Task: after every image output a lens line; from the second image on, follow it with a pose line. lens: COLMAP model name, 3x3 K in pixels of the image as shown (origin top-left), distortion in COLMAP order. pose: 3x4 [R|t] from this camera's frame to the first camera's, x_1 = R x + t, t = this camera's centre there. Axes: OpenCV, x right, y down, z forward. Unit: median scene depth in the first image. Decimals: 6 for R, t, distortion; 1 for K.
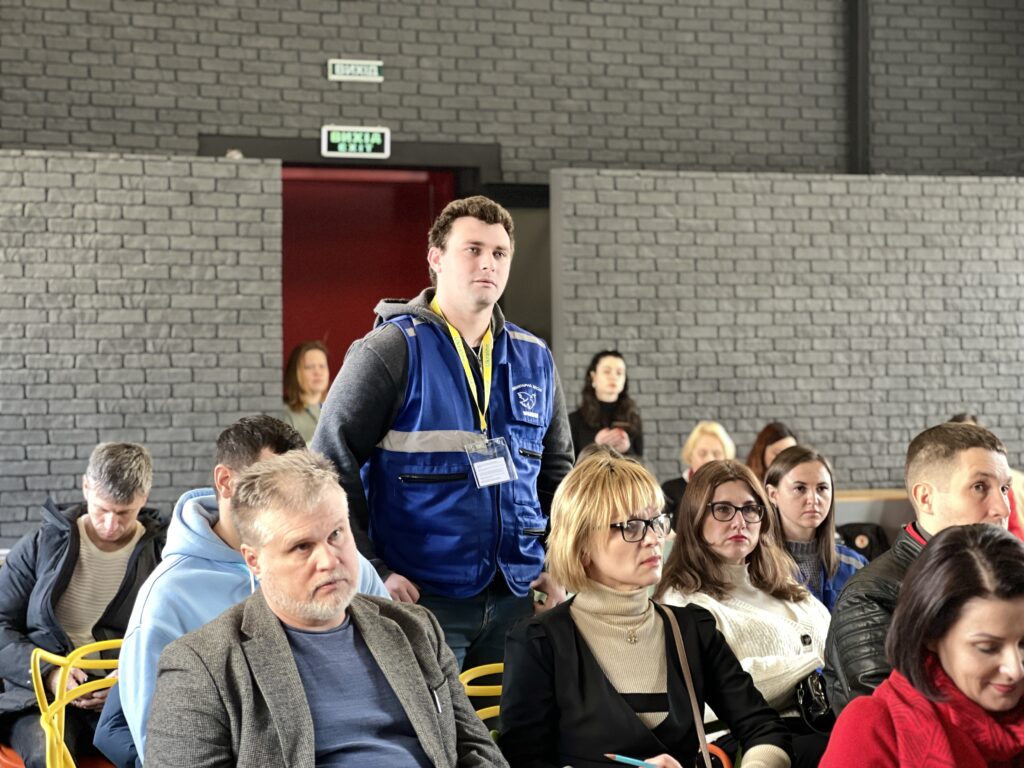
lens RADIAL K [[2272.7, 0, 510.0], [0, 2272.7, 382.8], [0, 0, 1]] dist [0.207603, 0.000000]
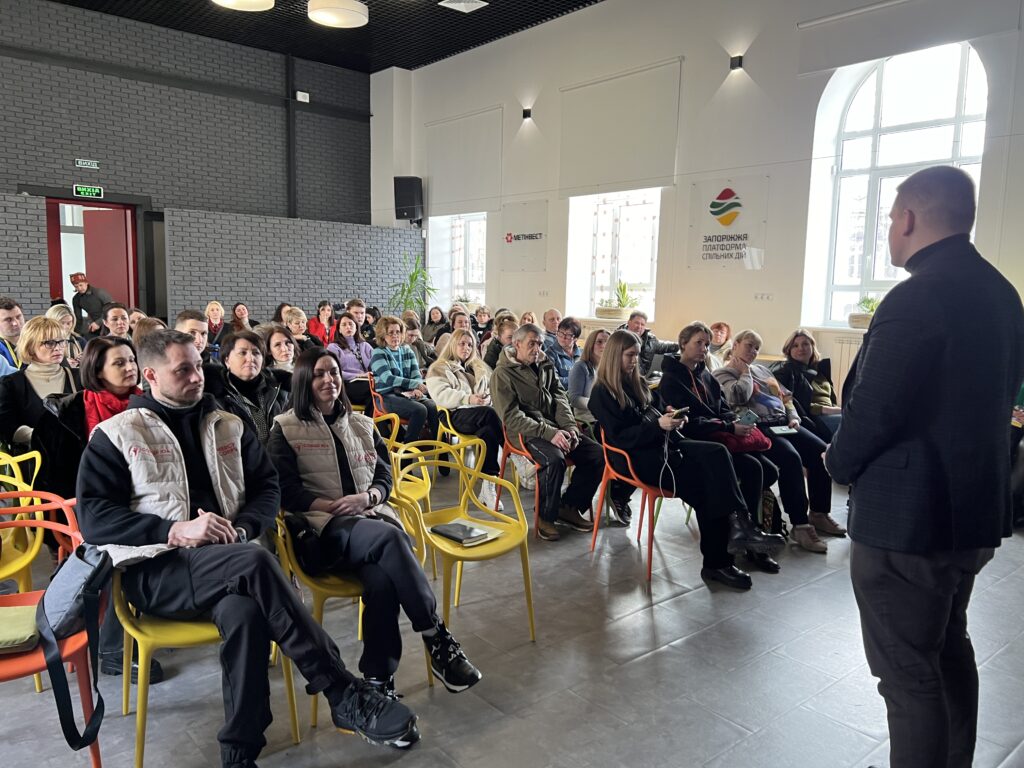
lens RADIAL K [[768.7, 0, 518.7], [0, 768.7, 393.2], [0, 0, 1]] dist [0.005130, -0.001554]
pose [[0.940074, -0.010441, 0.340811, 0.096638], [-0.035661, 0.991039, 0.128725, -0.006239], [-0.339101, -0.133165, 0.931277, -0.037023]]
